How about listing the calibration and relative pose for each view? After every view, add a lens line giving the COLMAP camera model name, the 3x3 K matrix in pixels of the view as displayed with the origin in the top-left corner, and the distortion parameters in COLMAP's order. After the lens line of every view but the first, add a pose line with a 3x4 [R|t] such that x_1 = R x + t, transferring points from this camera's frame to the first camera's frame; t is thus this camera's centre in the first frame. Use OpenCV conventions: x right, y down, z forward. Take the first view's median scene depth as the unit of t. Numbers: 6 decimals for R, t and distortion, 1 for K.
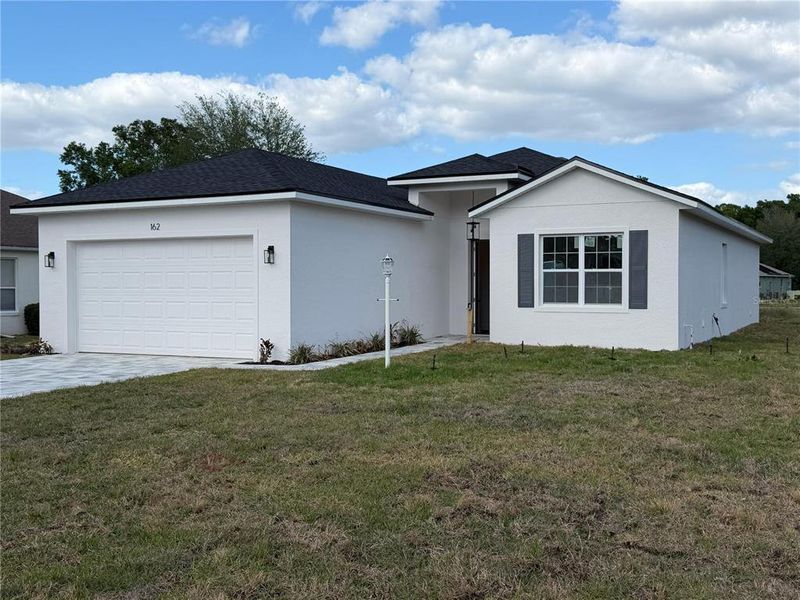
lens RADIAL K [[844.2, 0, 400.0], [0, 844.2, 300.0], [0, 0, 1]] dist [0.182549, -0.322865]
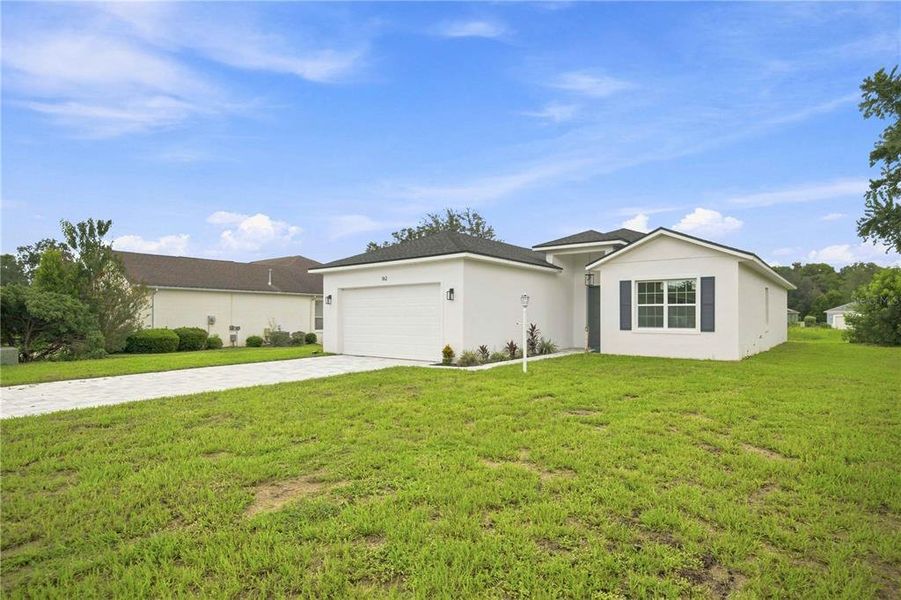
lens RADIAL K [[483.6, 0, 449.4], [0, 483.6, 318.3], [0, 0, 1]] dist [-0.001360, -0.000201]
pose [[0.979584, 0.003697, -0.201002, 0.017536], [-0.006846, 0.999864, -0.014975, 0.002912], [0.200919, 0.016045, 0.979476, 0.116803]]
